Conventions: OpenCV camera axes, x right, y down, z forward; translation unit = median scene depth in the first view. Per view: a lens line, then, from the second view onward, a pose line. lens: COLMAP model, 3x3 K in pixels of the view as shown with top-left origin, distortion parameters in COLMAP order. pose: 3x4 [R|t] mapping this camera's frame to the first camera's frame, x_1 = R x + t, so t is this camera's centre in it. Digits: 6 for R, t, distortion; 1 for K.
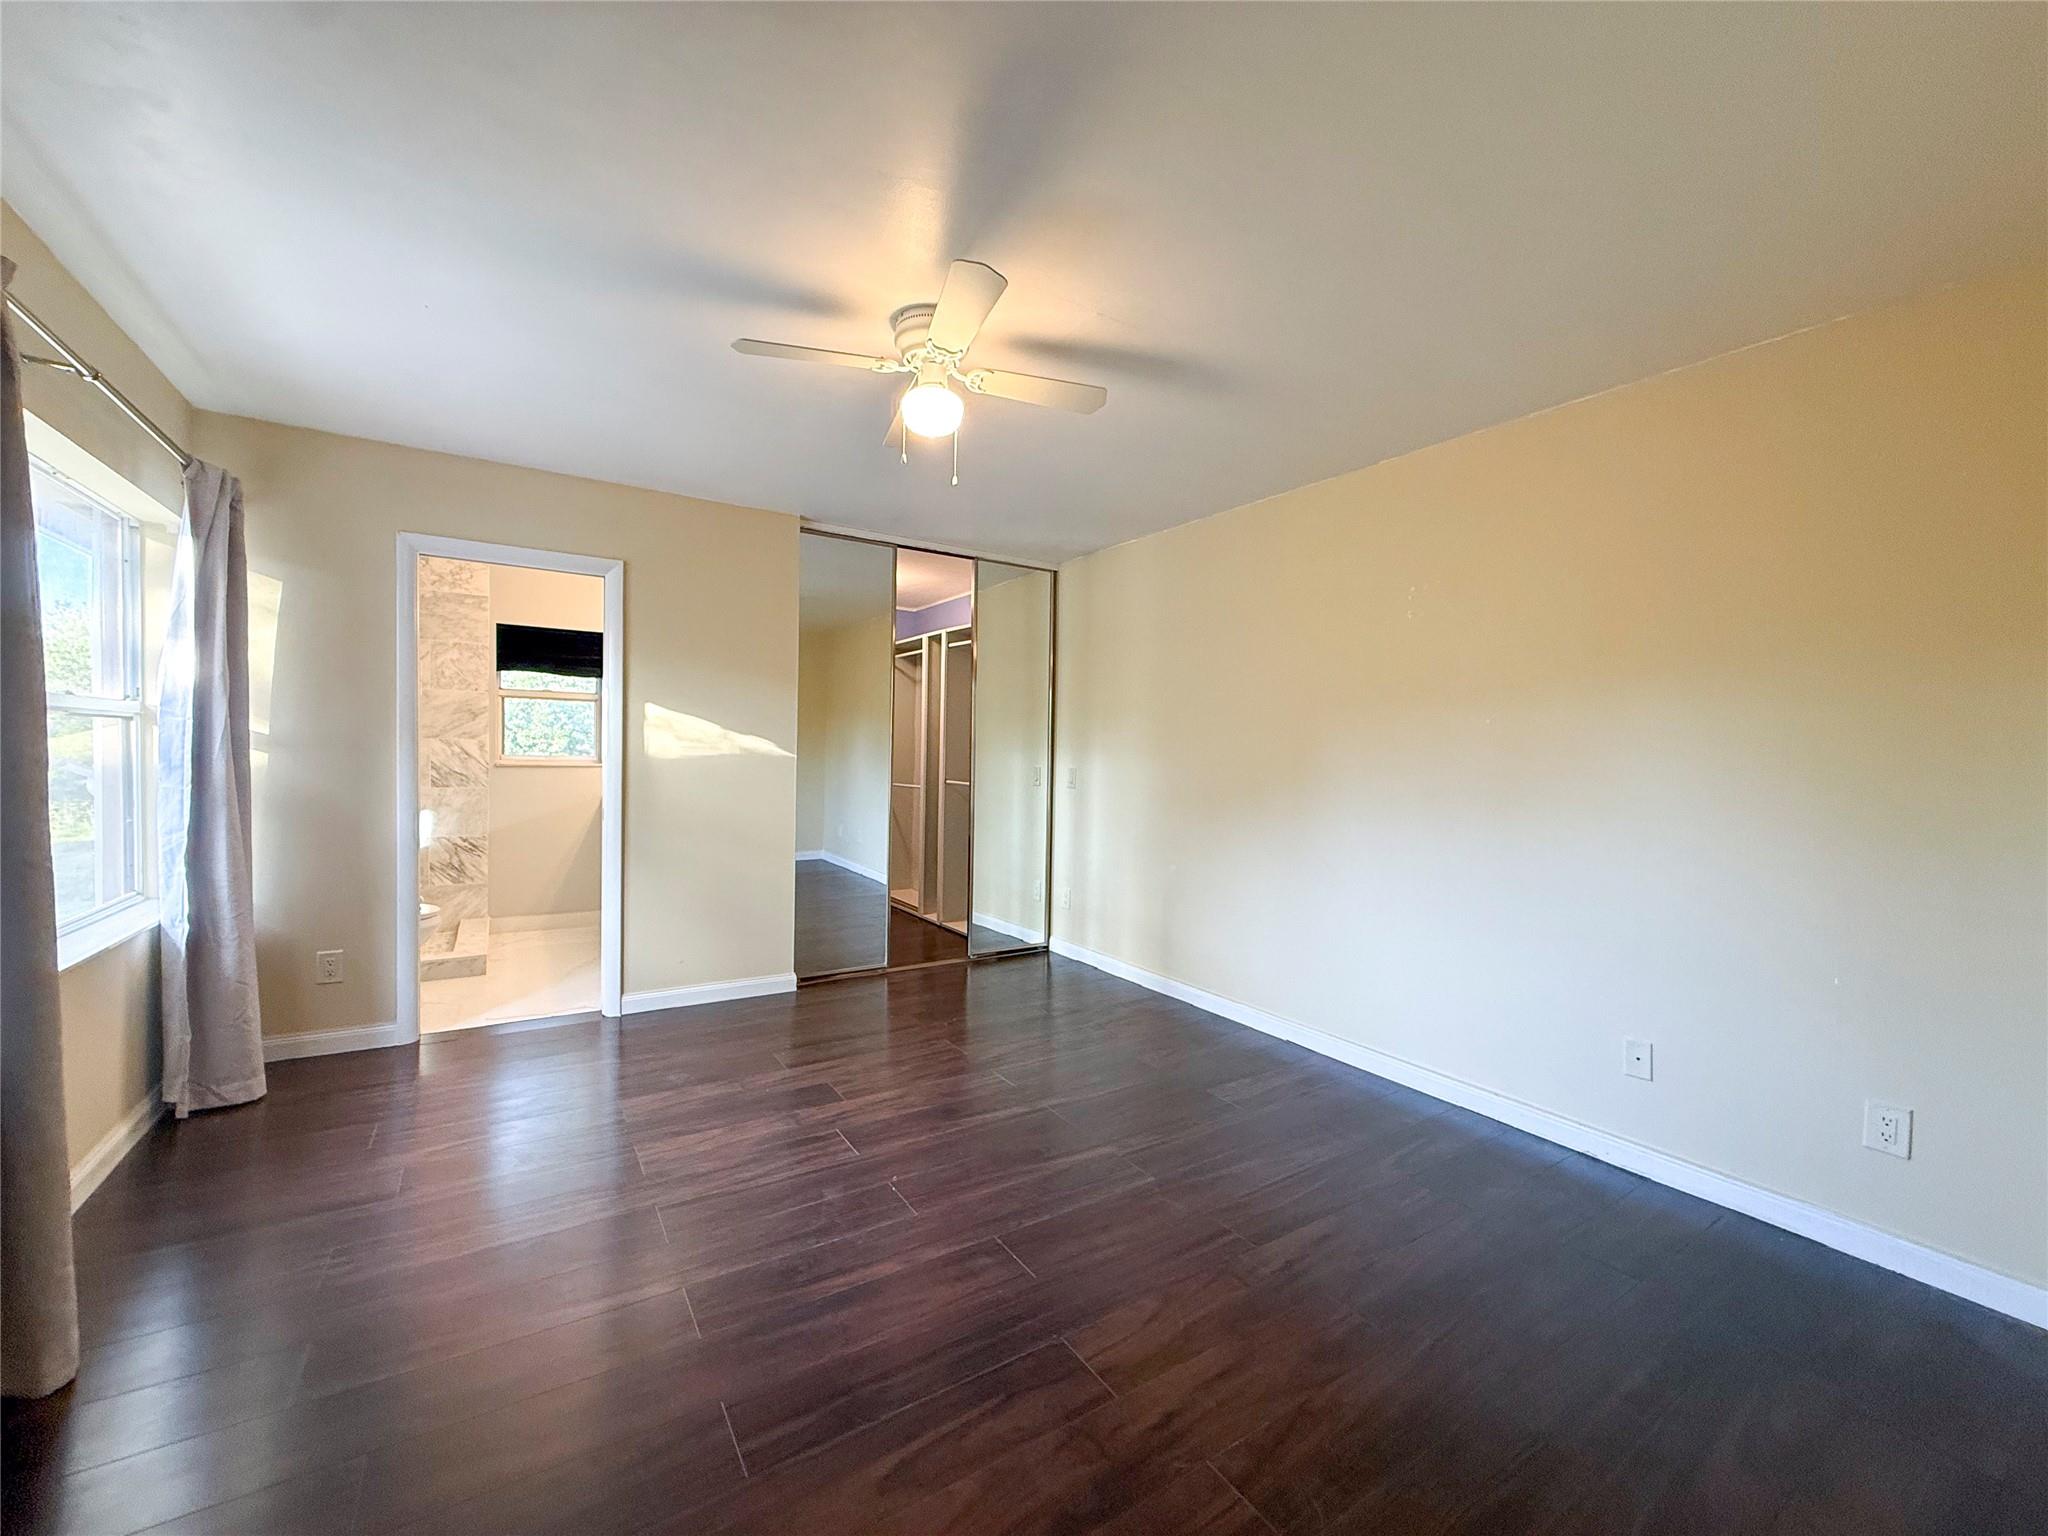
lens RADIAL K [[808.3, 0, 1024.0], [0, 808.3, 768.0], [0, 0, 1]] dist [-0.001379, -0.000077]
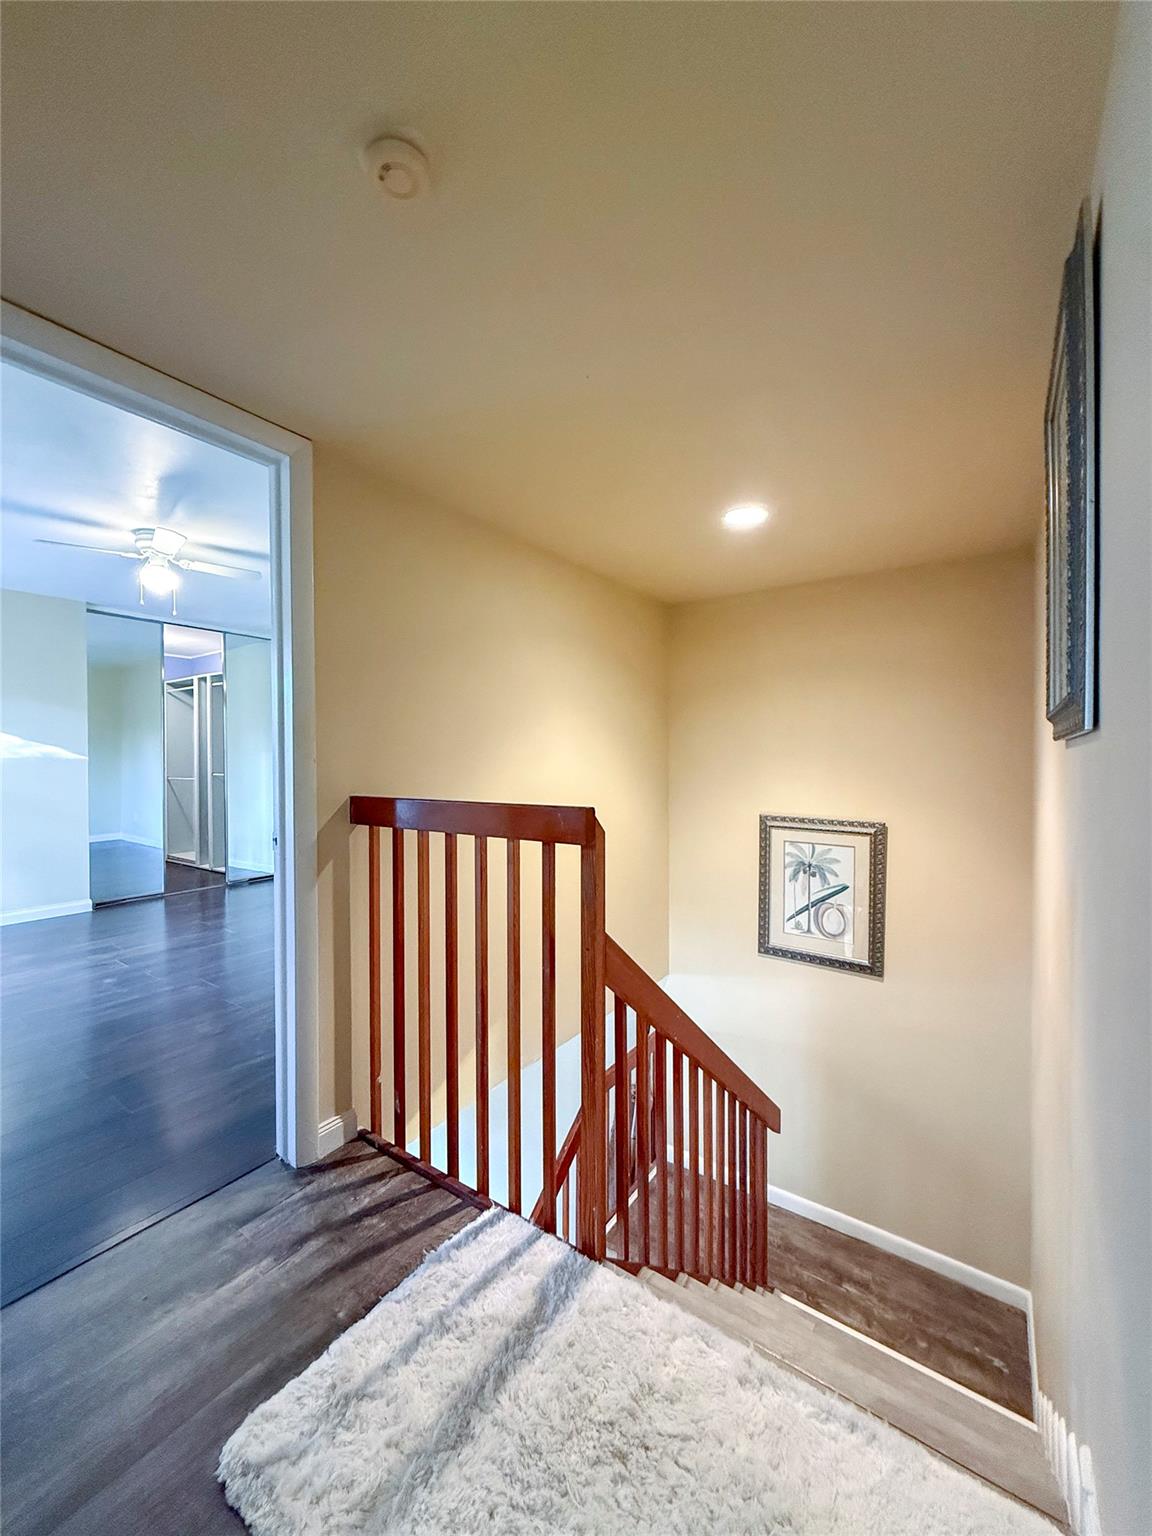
lens RADIAL K [[606.2, 0, 576.0], [0, 606.2, 768.0], [0, 0, 1]] dist [-0.001379, -0.000077]
pose [[0.925483, -0.026547, 0.377859, 0.141551], [0.026241, 0.999638, 0.005958, 0.020938], [-0.377880, 0.004402, 0.925844, -0.413346]]
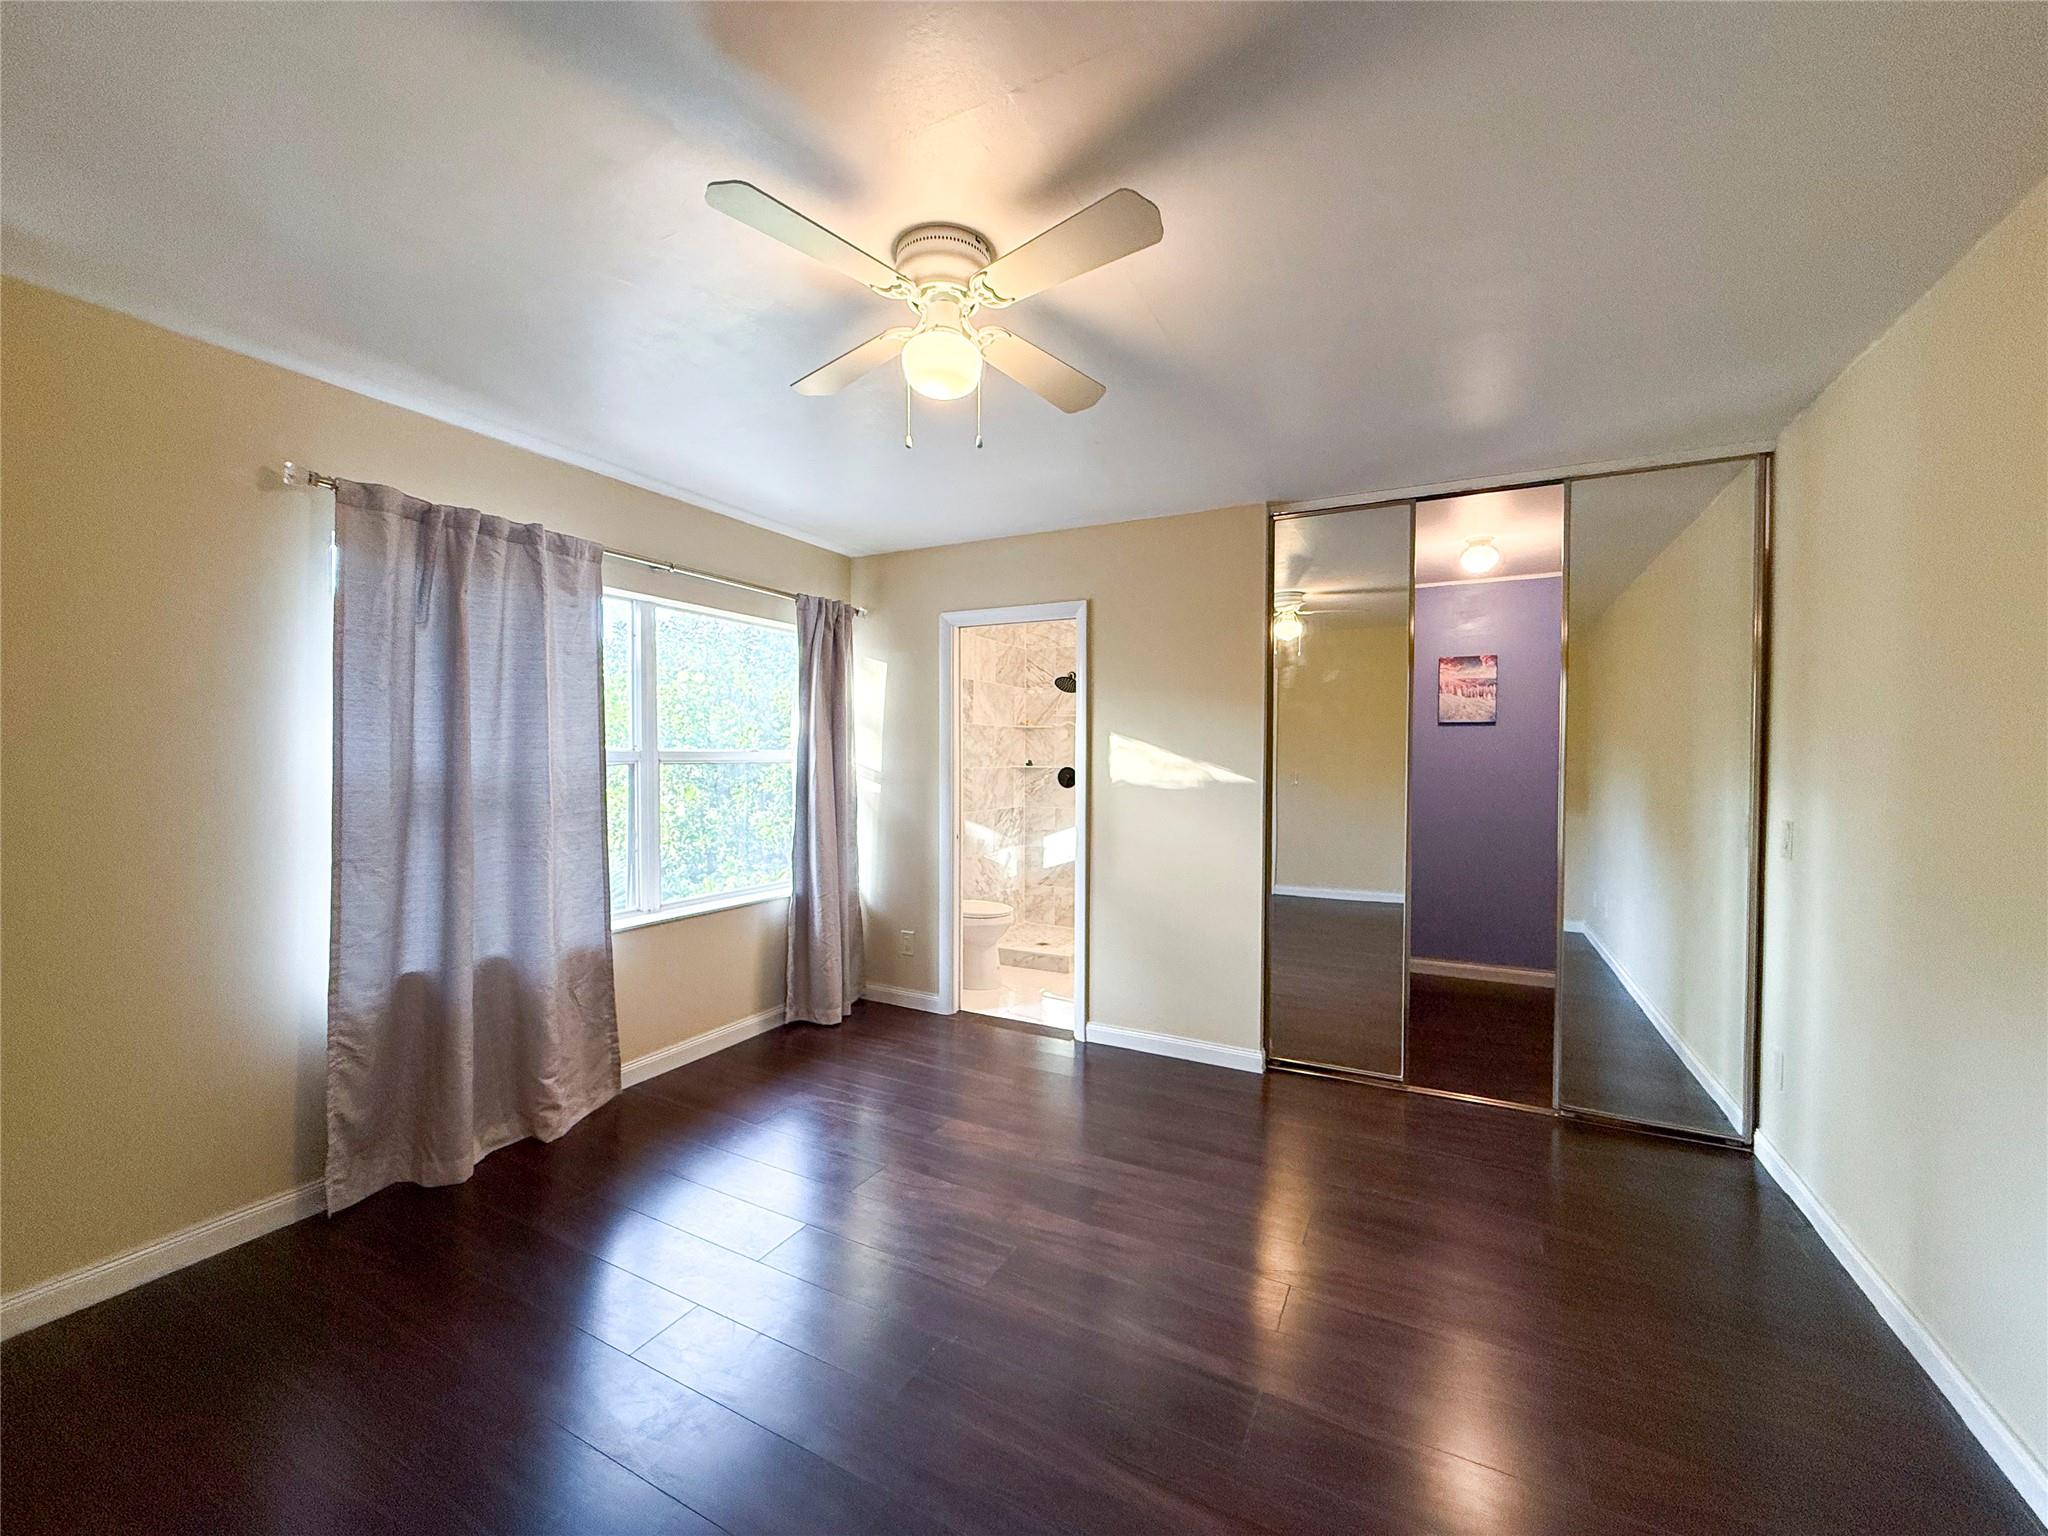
lens RADIAL K [[803.4, 0, 1079.9], [0, 803.4, 765.2], [0, 0, 1]] dist [-0.000091, 0.000403]
pose [[0.506303, -0.020579, -0.862110, 0.335664], [-0.015625, 0.999332, -0.033031, -0.008549], [0.862214, 0.030194, 0.505644, 0.414113]]
